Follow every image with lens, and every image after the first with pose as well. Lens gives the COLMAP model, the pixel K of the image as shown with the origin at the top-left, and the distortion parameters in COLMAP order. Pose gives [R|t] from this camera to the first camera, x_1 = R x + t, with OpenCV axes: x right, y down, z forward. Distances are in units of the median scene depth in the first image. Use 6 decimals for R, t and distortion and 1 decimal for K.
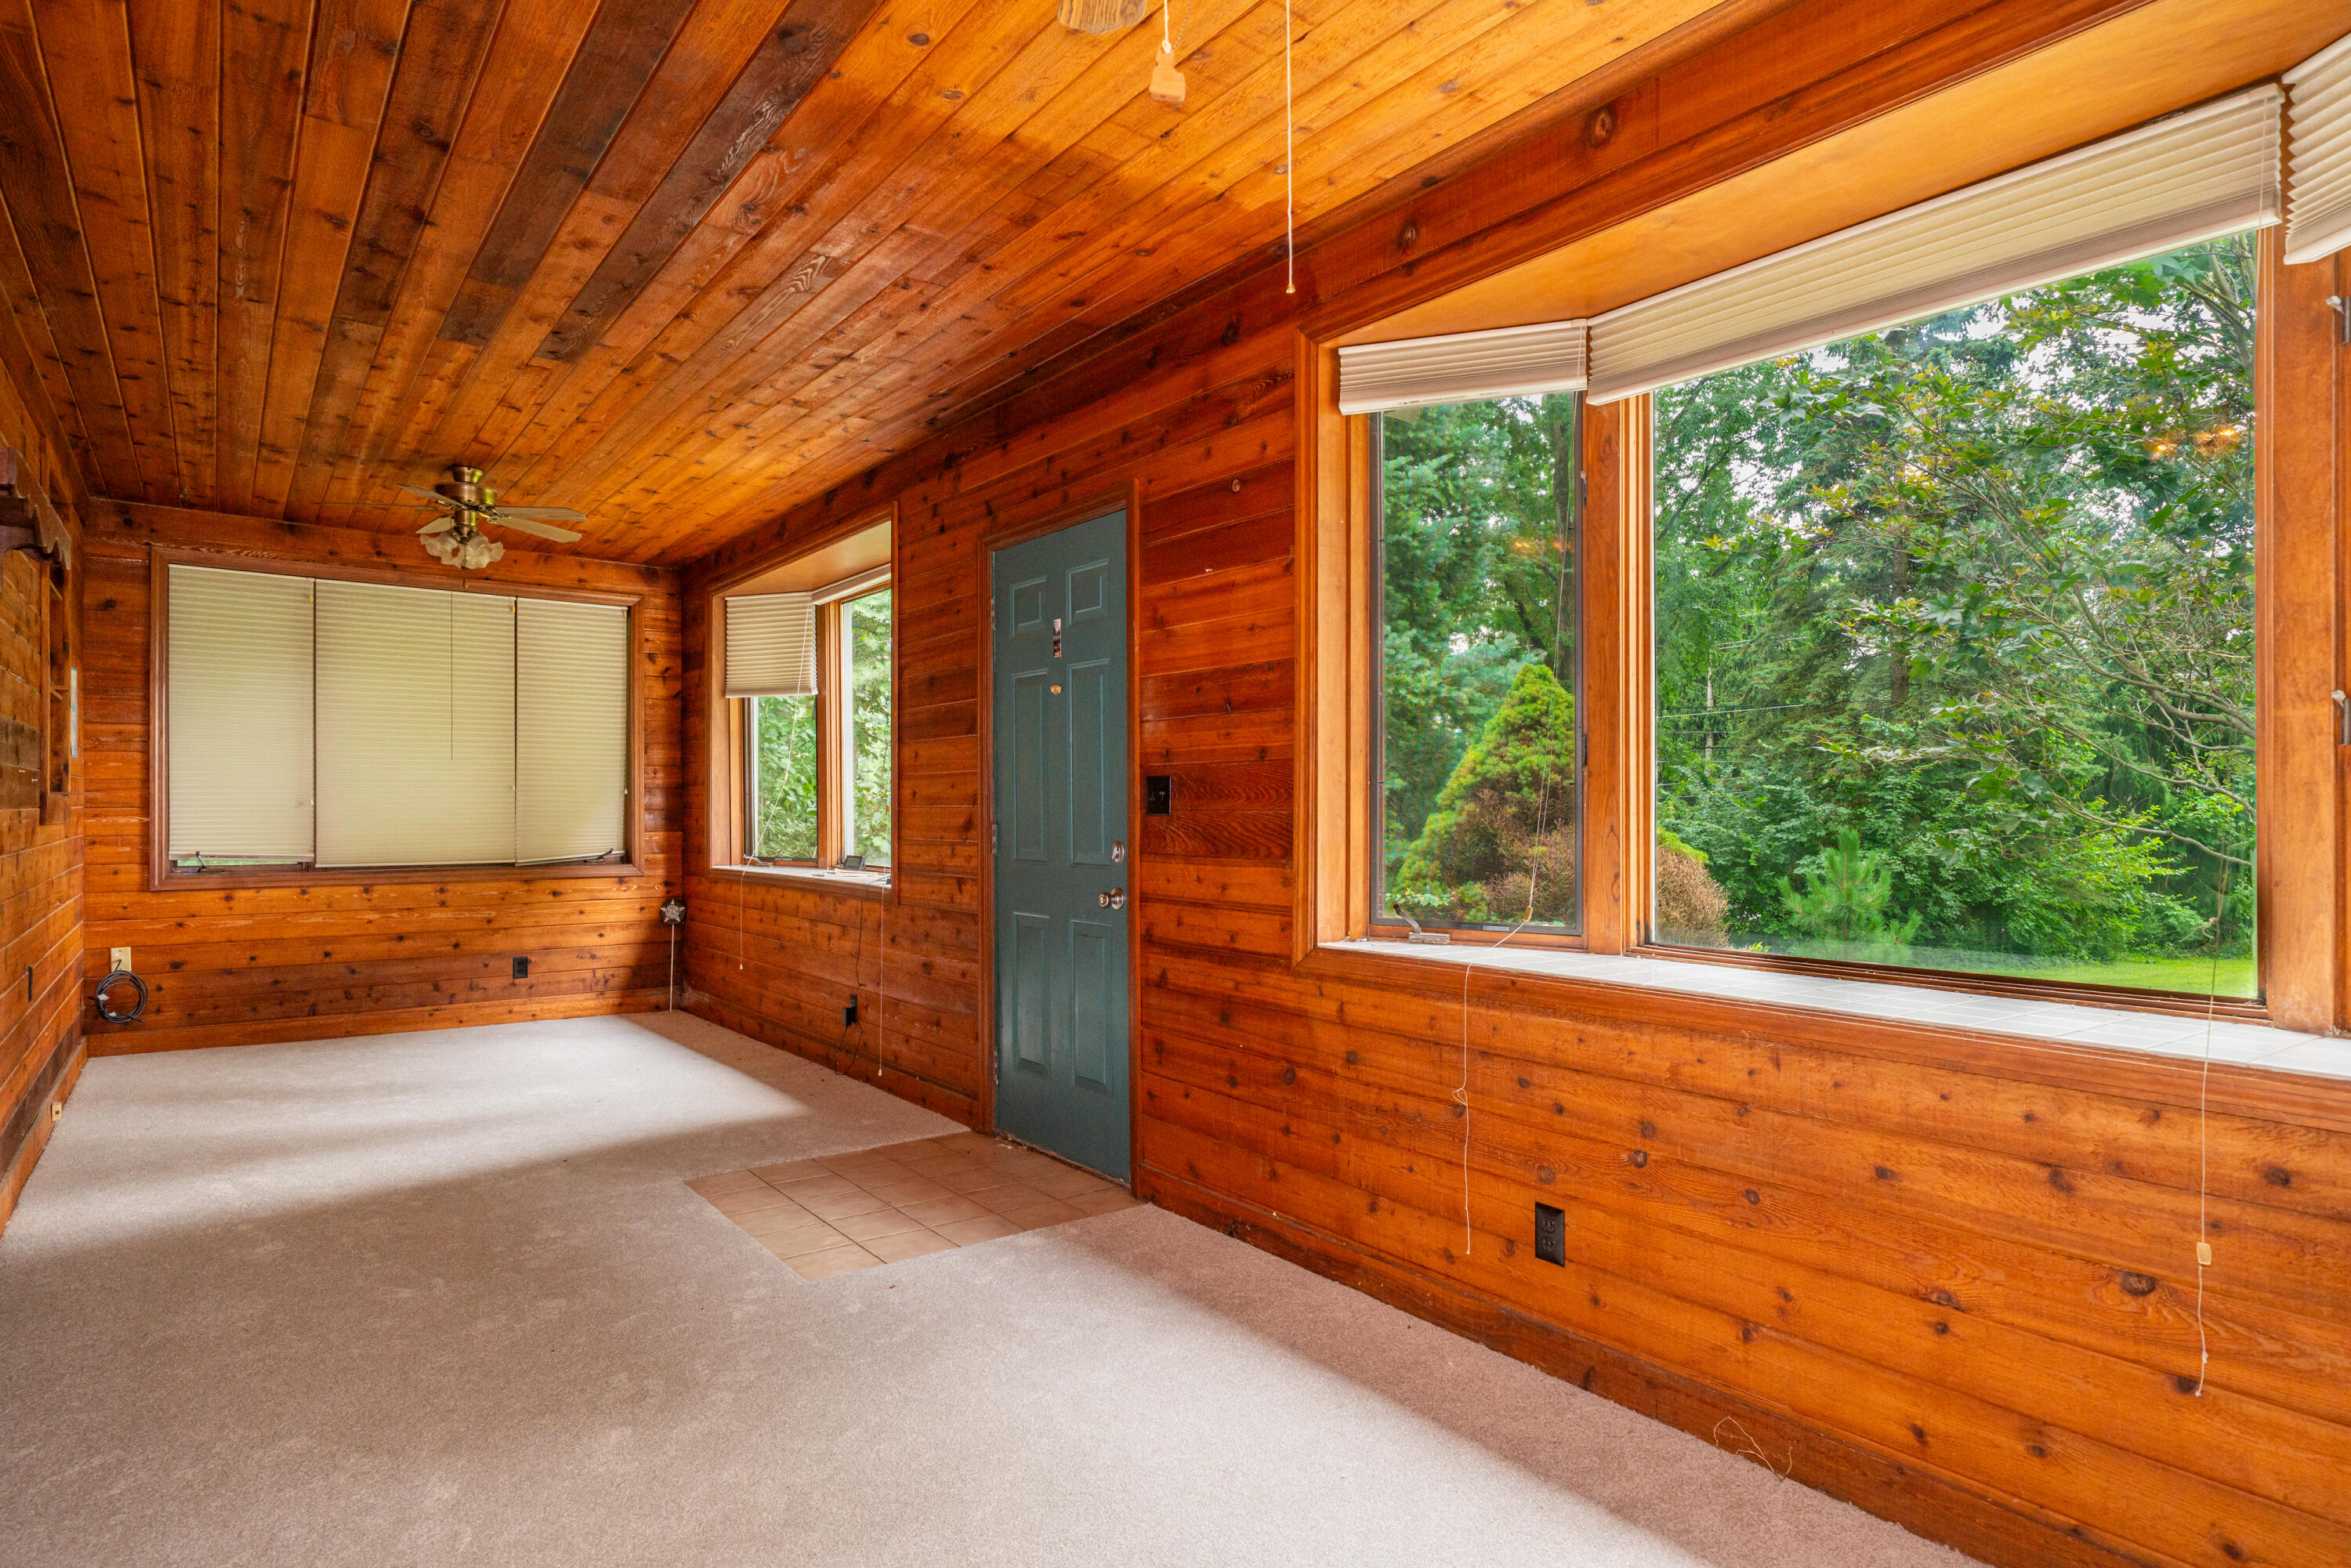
lens RADIAL K [[1230.3, 0, 1153.5], [0, 1230.3, 795.5], [0, 0, 1]] dist [-0.002609, -0.001014]
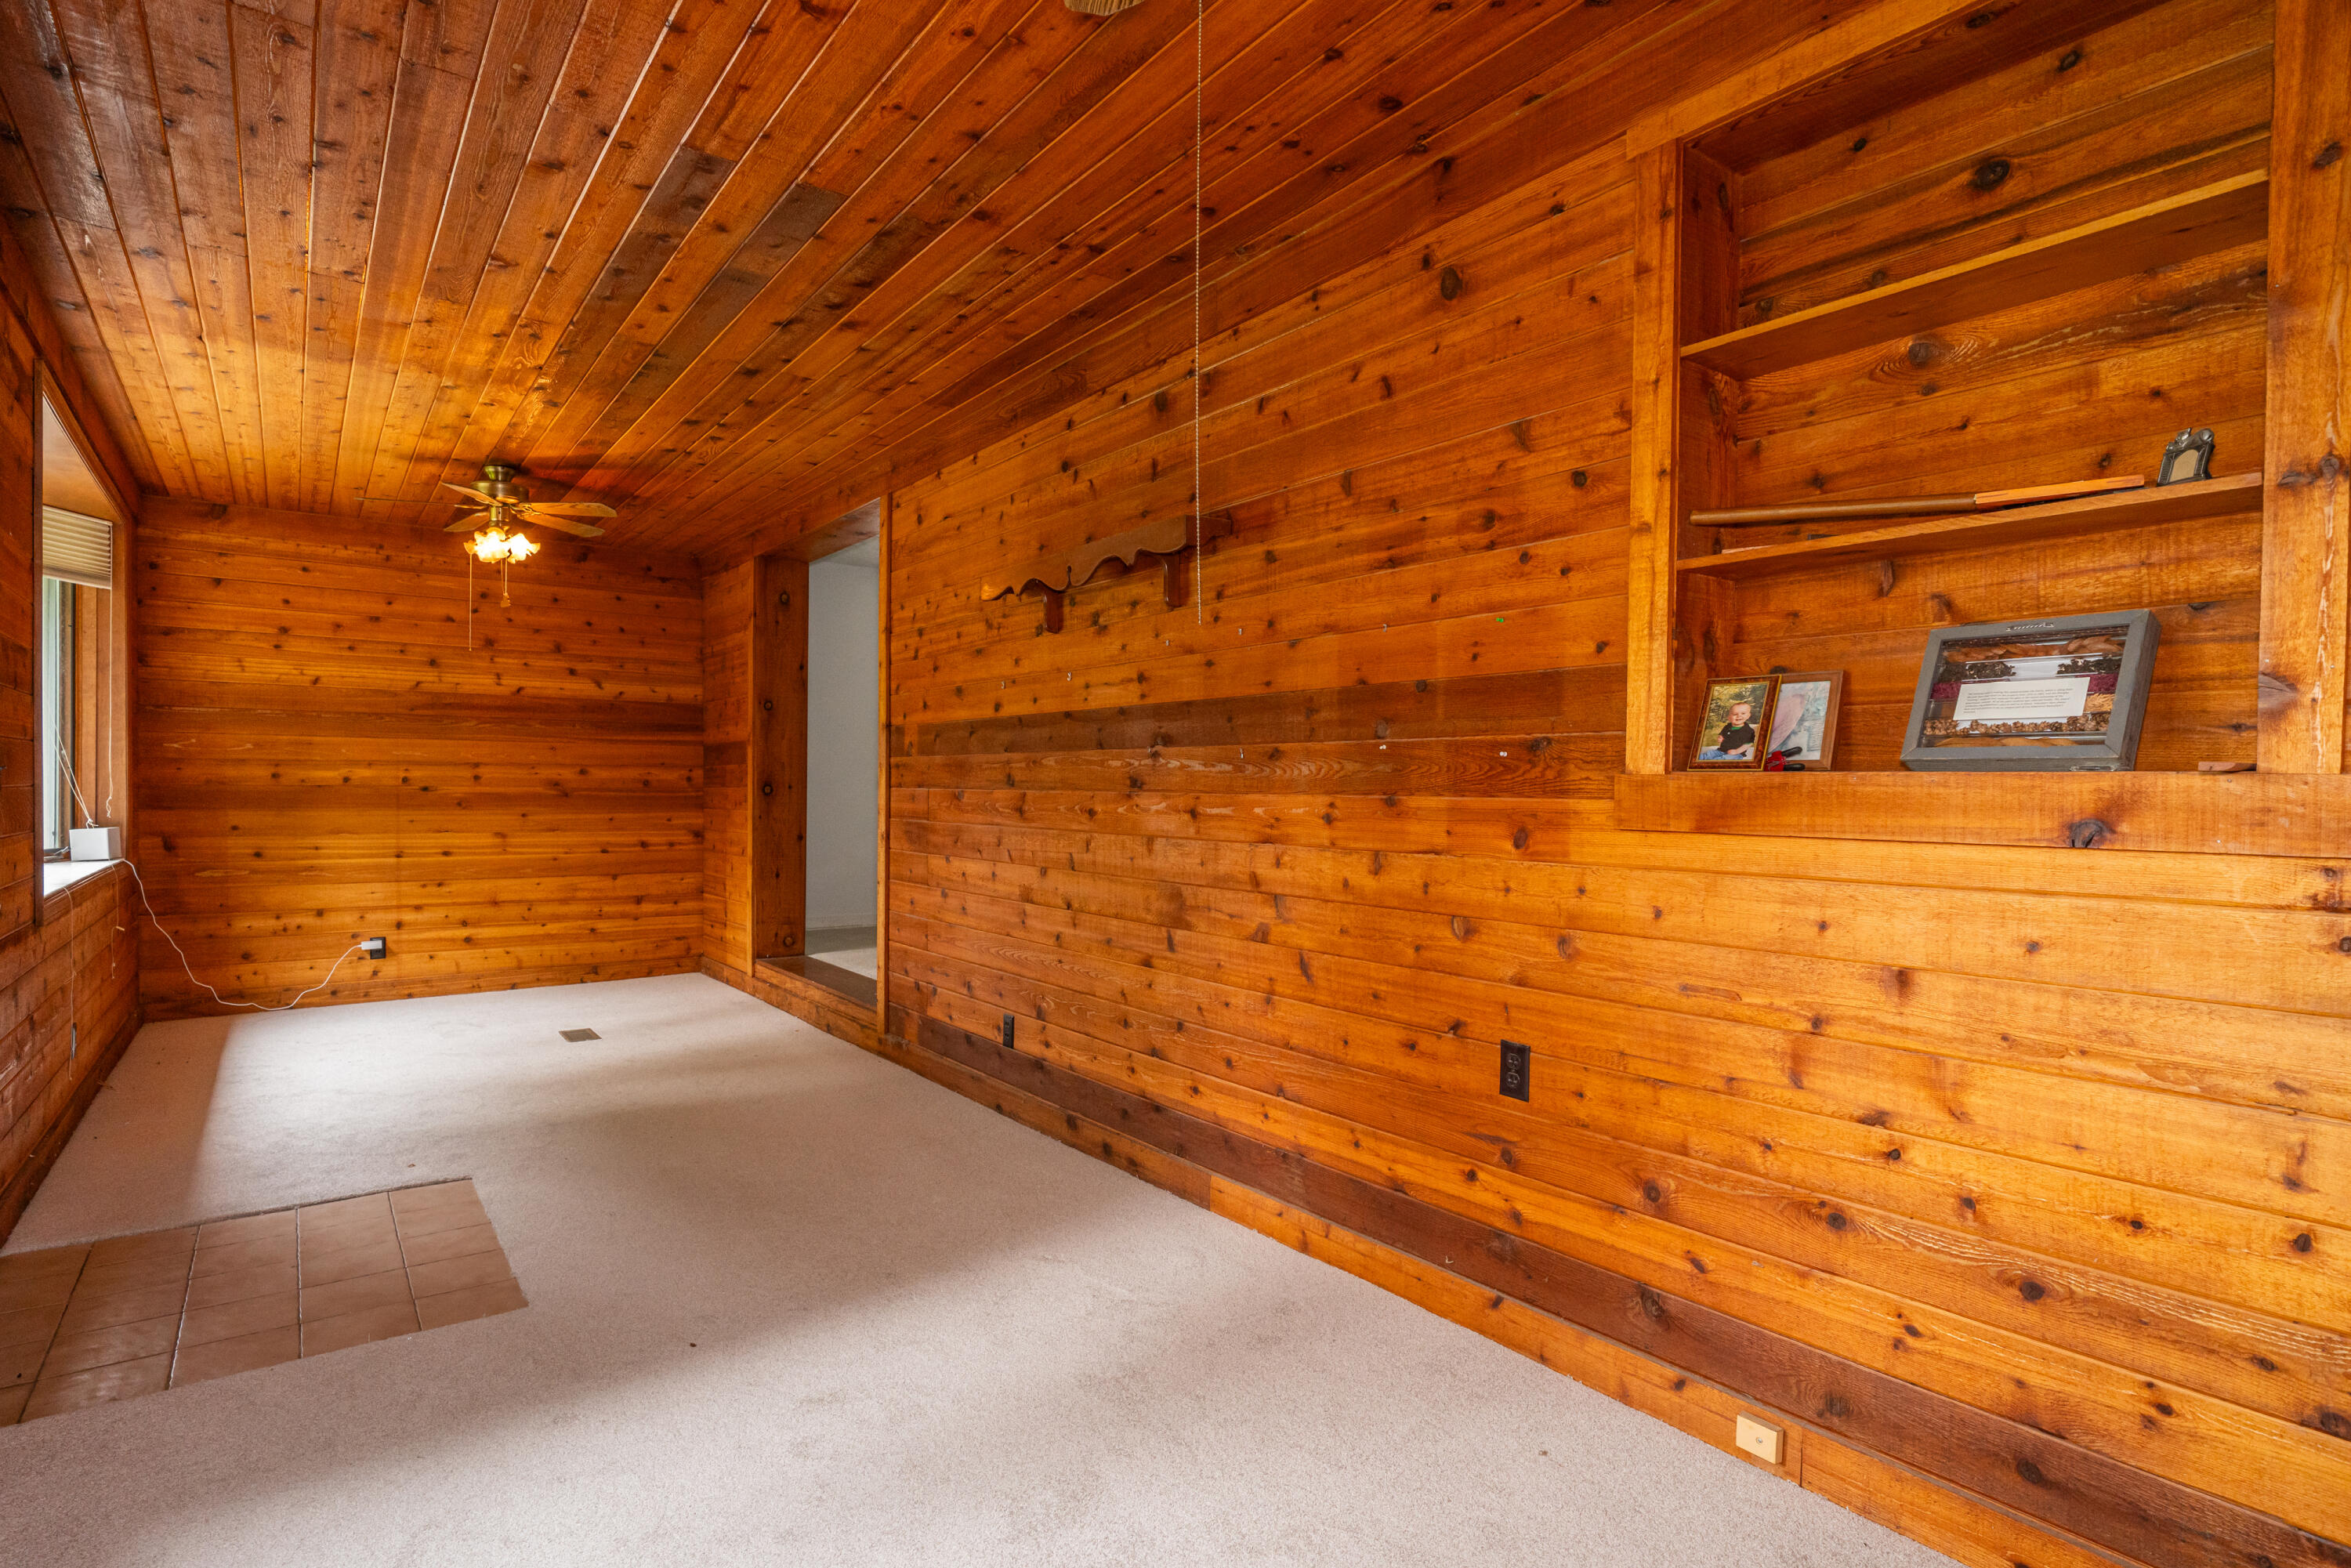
lens RADIAL K [[1243.3, 0, 1147.1], [0, 1243.3, 794.5], [0, 0, 1]] dist [0.001527, 0.000554]
pose [[-0.999048, -0.006953, 0.043078, -0.824308], [-0.006895, 0.999975, 0.001482, 0.009890], [-0.043087, 0.001183, -0.999071, 1.817884]]
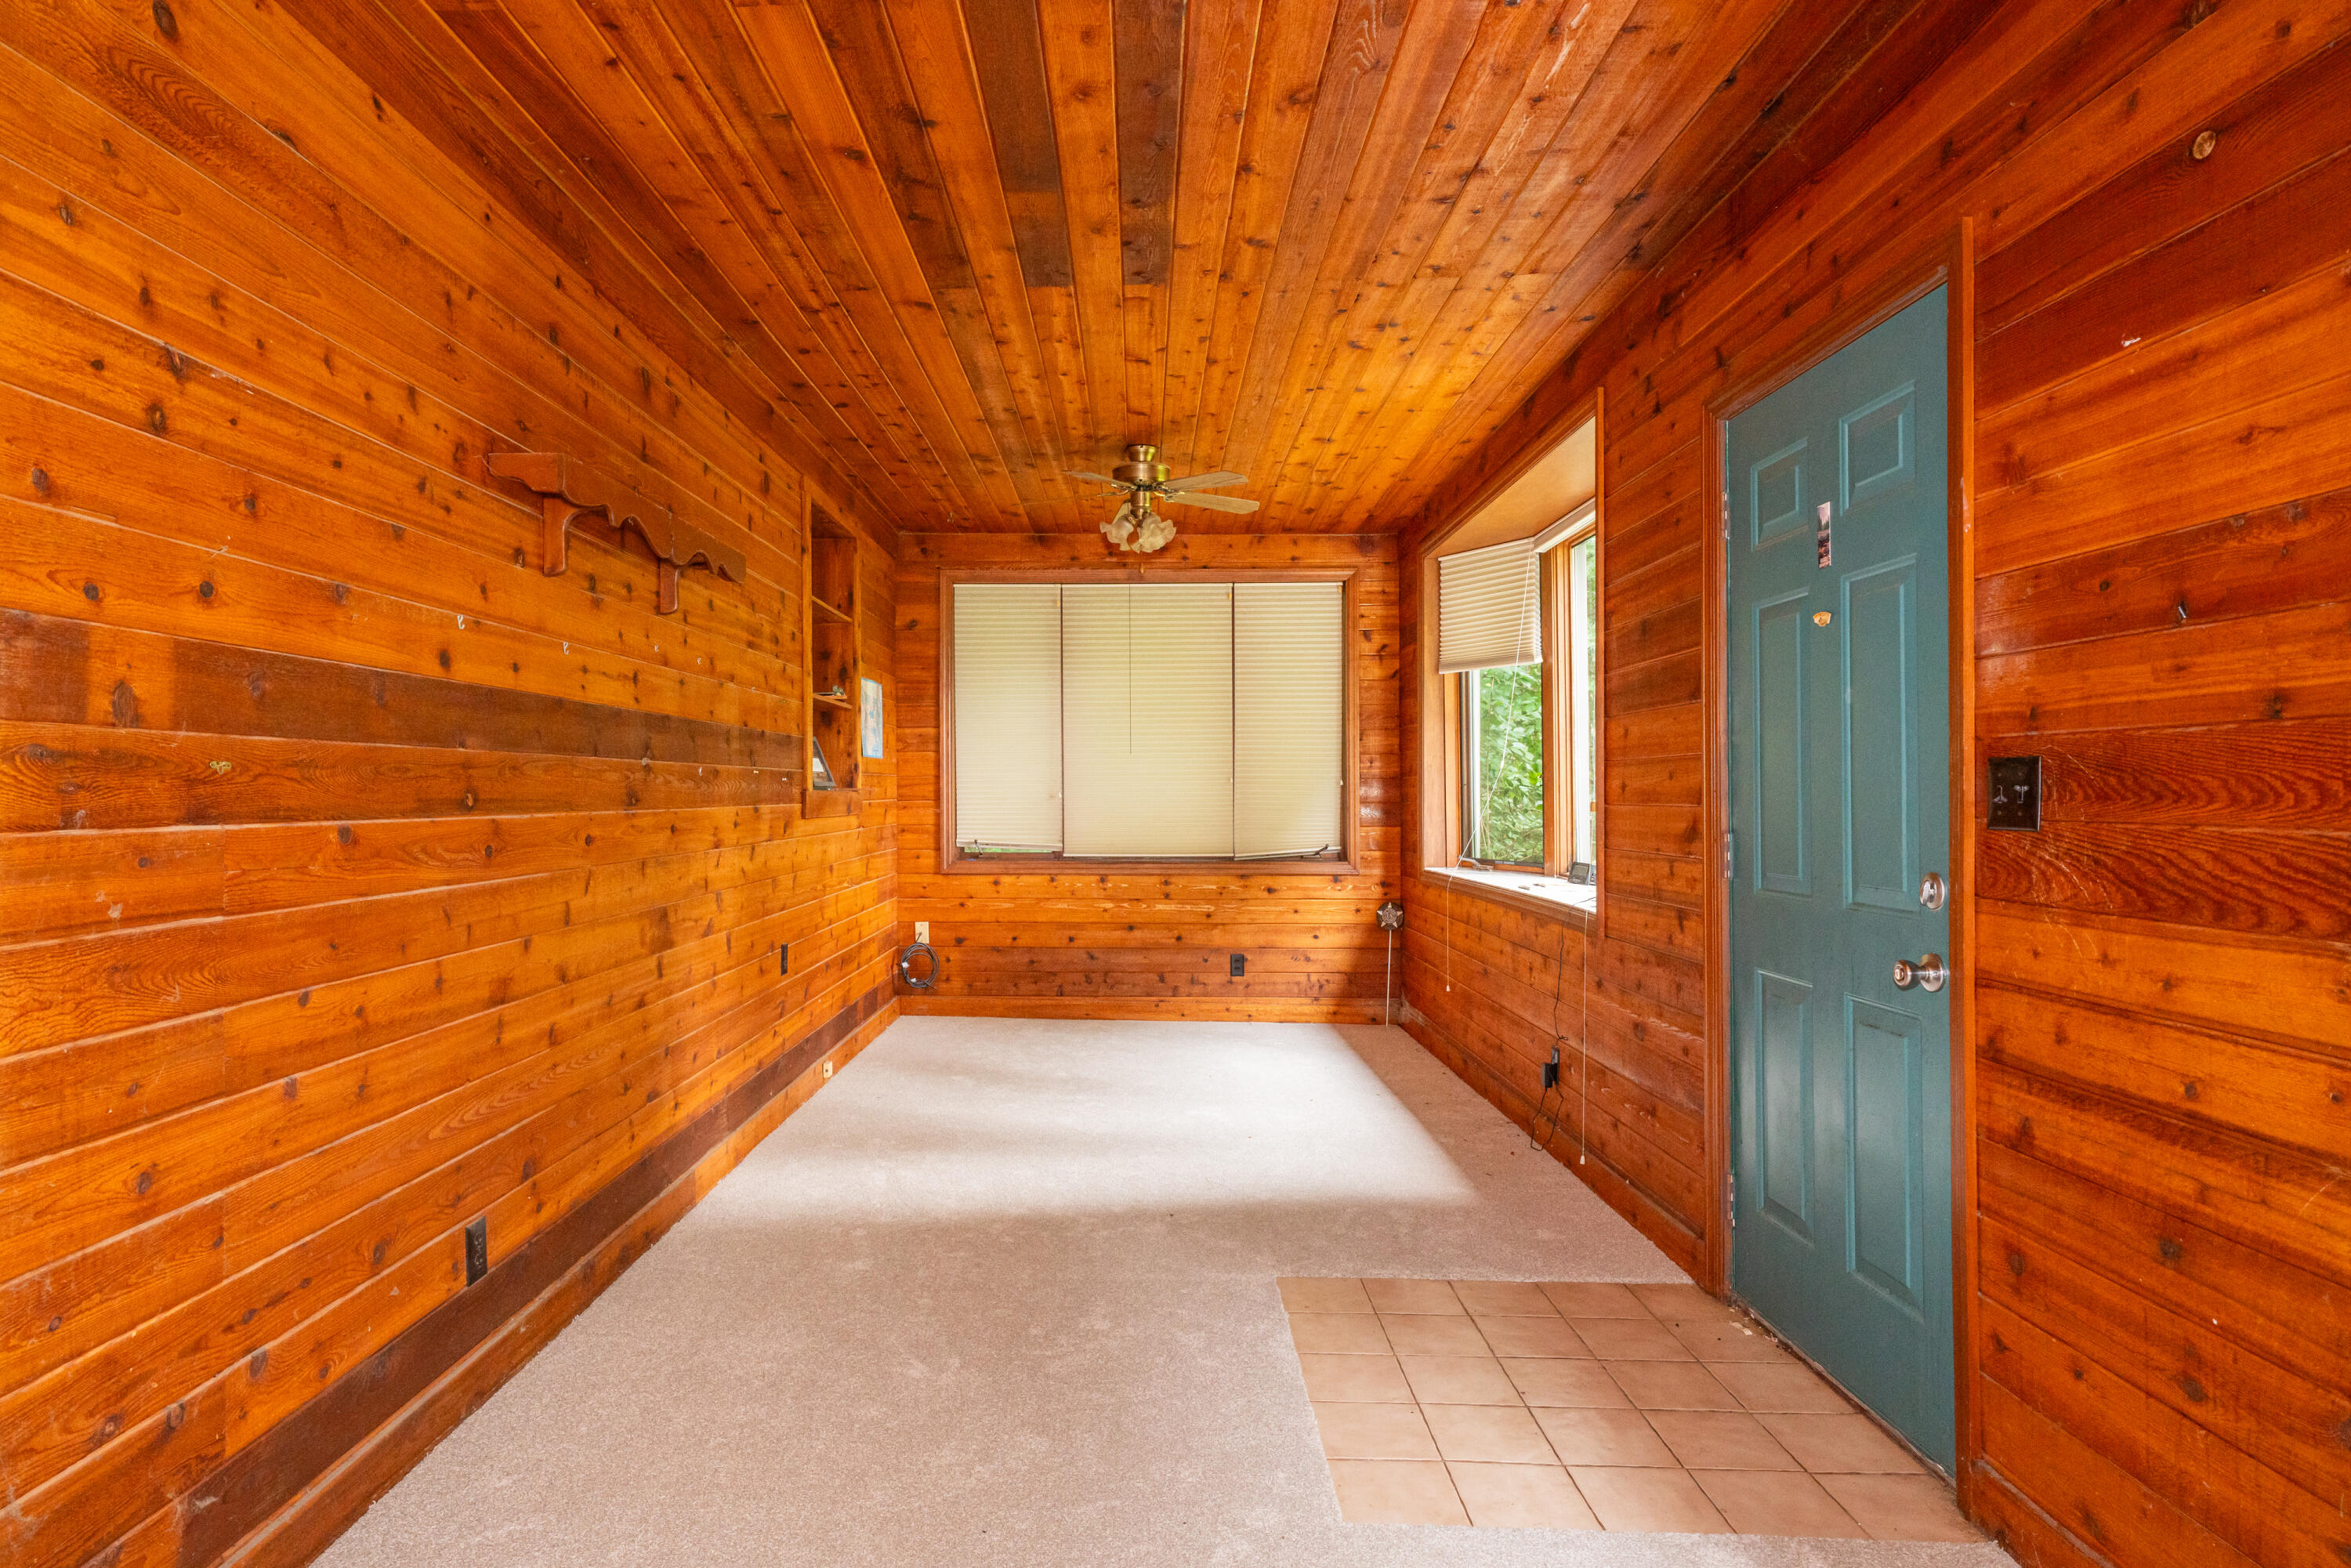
lens RADIAL K [[1243.3, 0, 1099.5], [0, 1243.3, 796.1], [0, 0, 1]] dist [0.001527, 0.000554]
pose [[0.776382, 0.000626, -0.630262, 0.036237], [0.007100, 0.999927, 0.009740, -0.006819], [0.630222, -0.012037, 0.776321, 0.324503]]
